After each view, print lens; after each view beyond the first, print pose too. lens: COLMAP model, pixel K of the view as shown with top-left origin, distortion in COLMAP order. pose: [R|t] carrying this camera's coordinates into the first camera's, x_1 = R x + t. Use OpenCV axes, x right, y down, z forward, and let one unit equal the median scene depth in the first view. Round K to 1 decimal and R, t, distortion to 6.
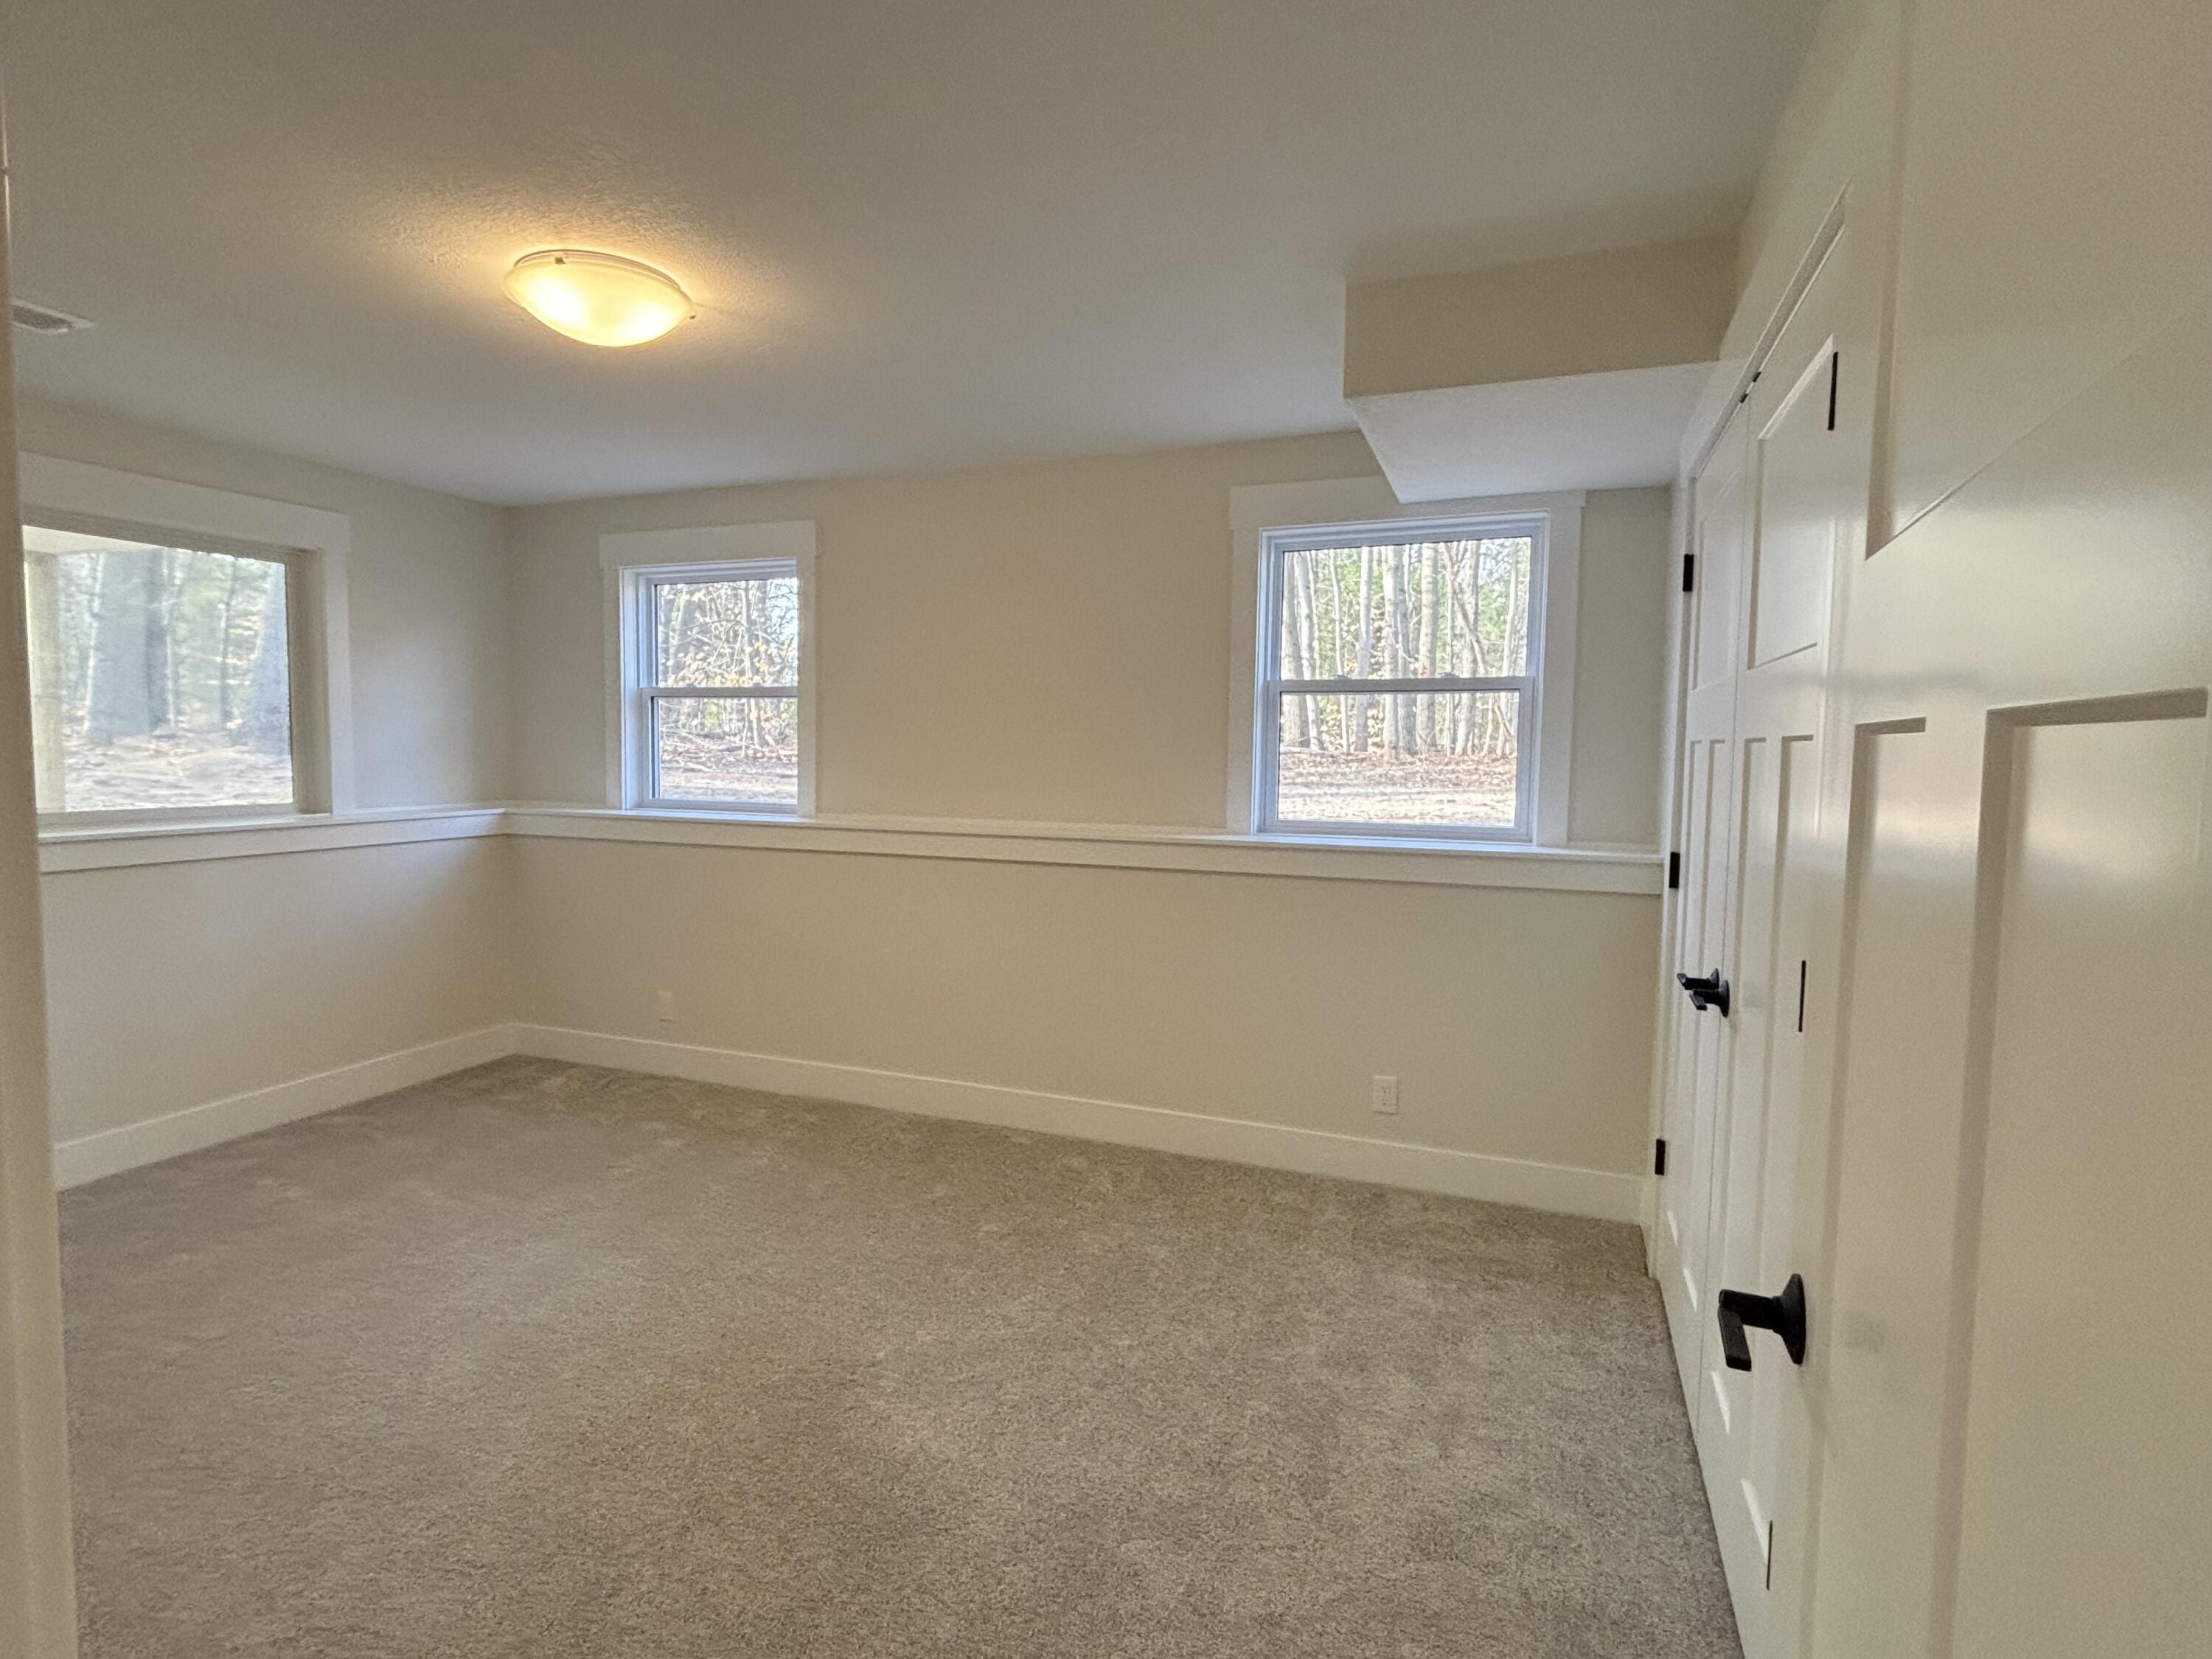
lens RADIAL K [[1114.9, 0, 1104.8], [0, 1114.9, 816.7], [0, 0, 1]] dist [-0.005162, -0.001317]
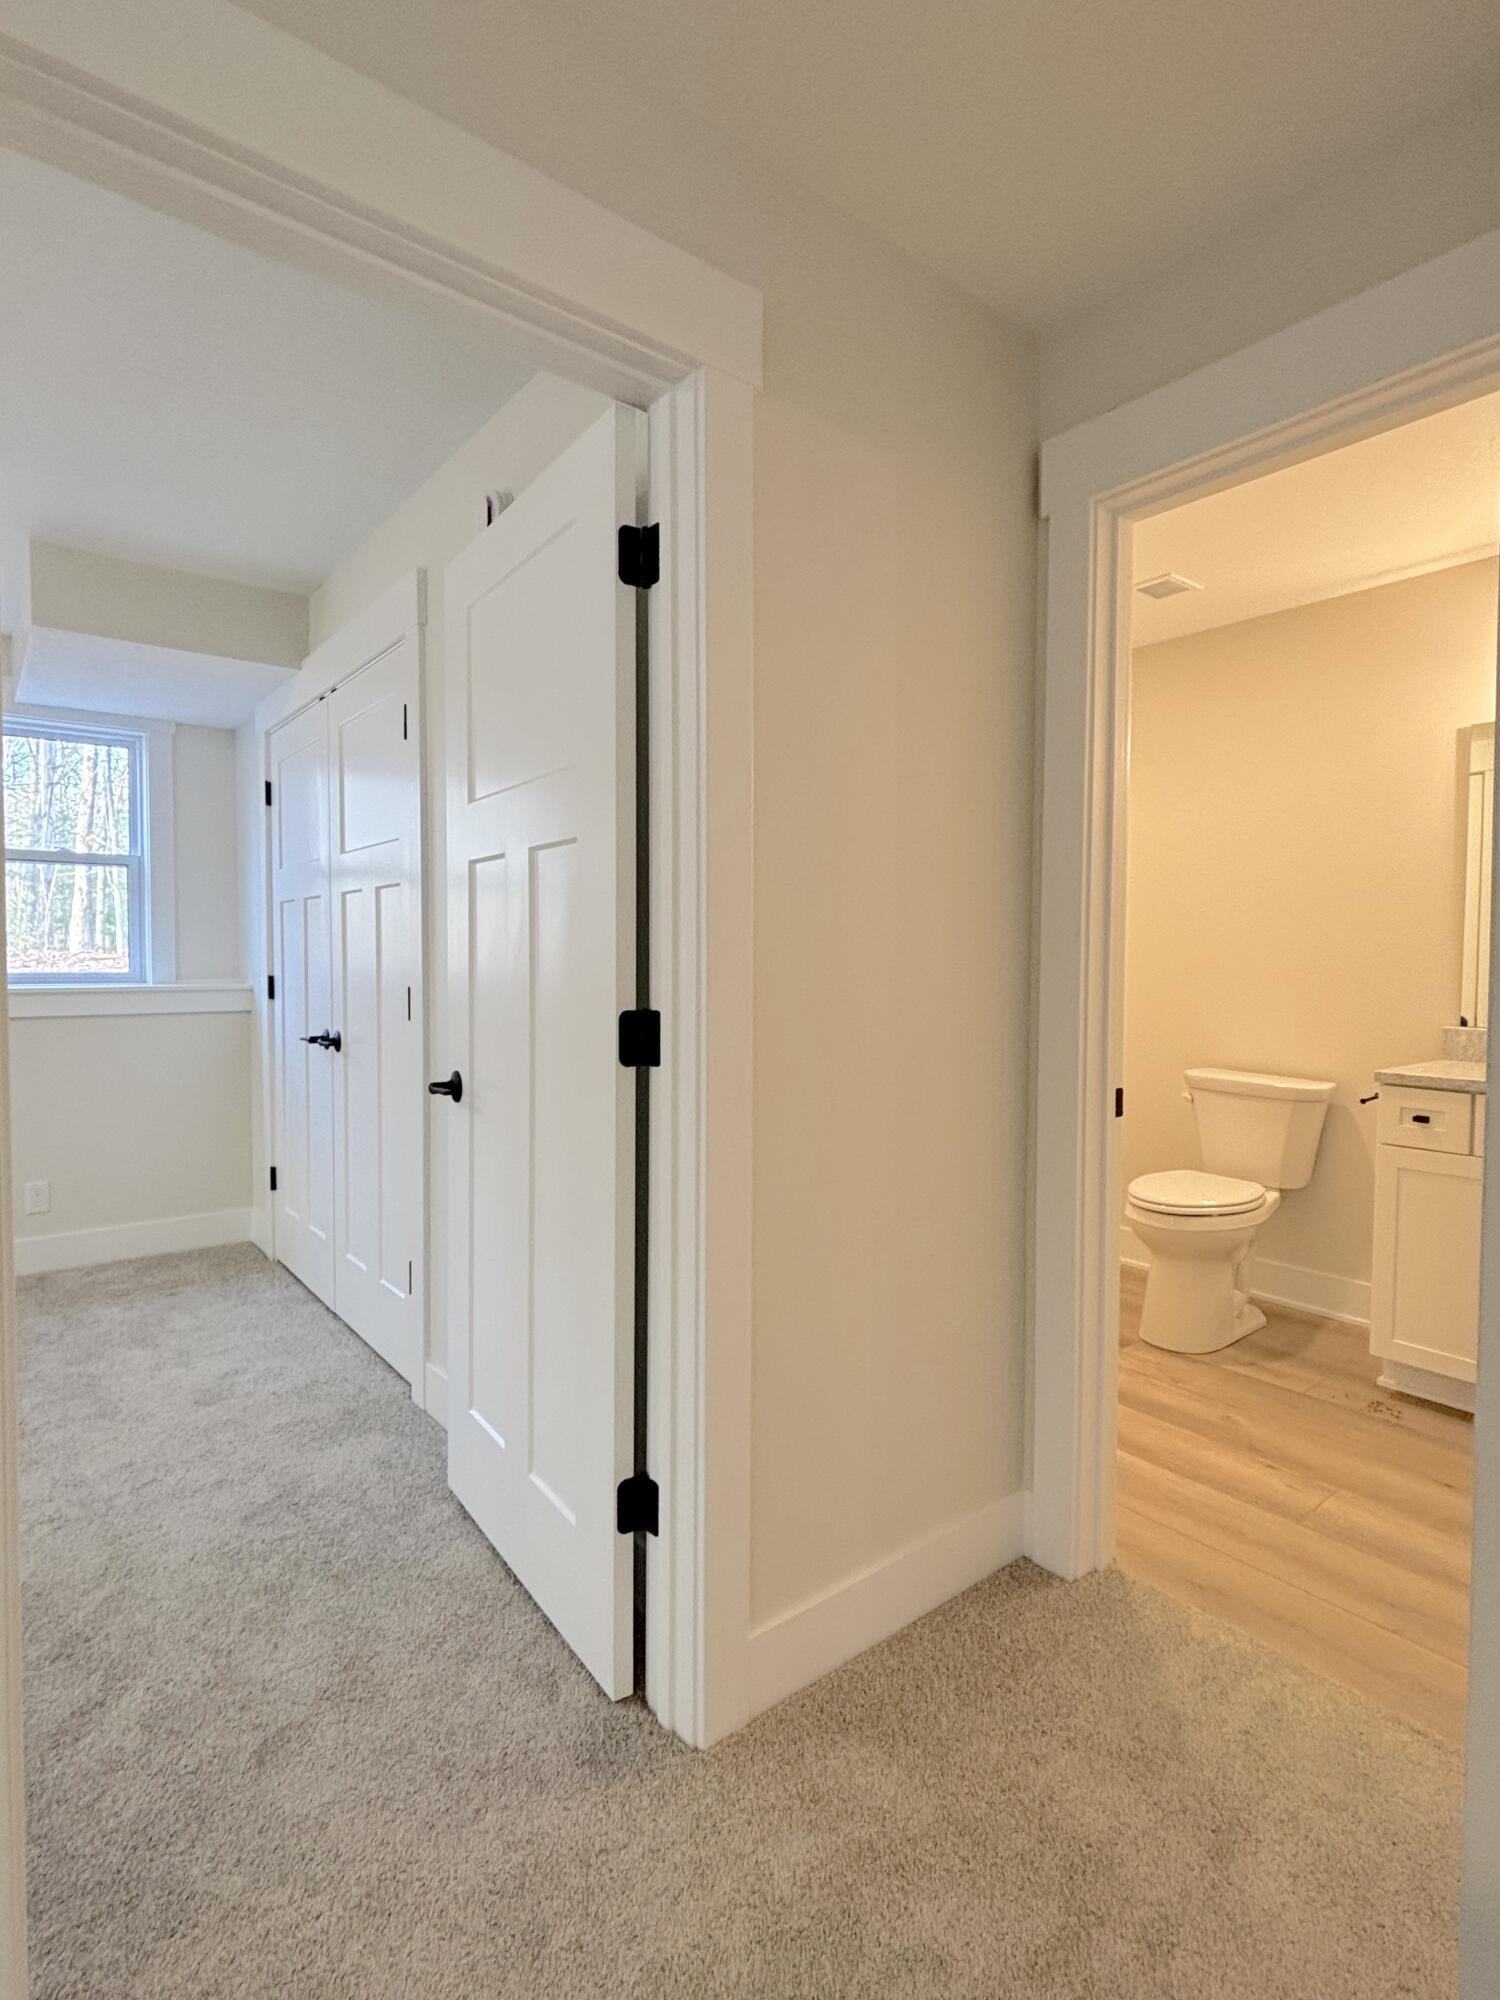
lens RADIAL K [[1008.0, 0, 750.0], [0, 1008.0, 1000.0], [0, 0, 1]] dist [-0.005162, -0.001317]
pose [[0.506718, -0.044552, 0.860960, -0.342084], [0.056881, 0.998215, 0.018177, 0.077041], [-0.860233, 0.039762, 0.508348, -0.262374]]
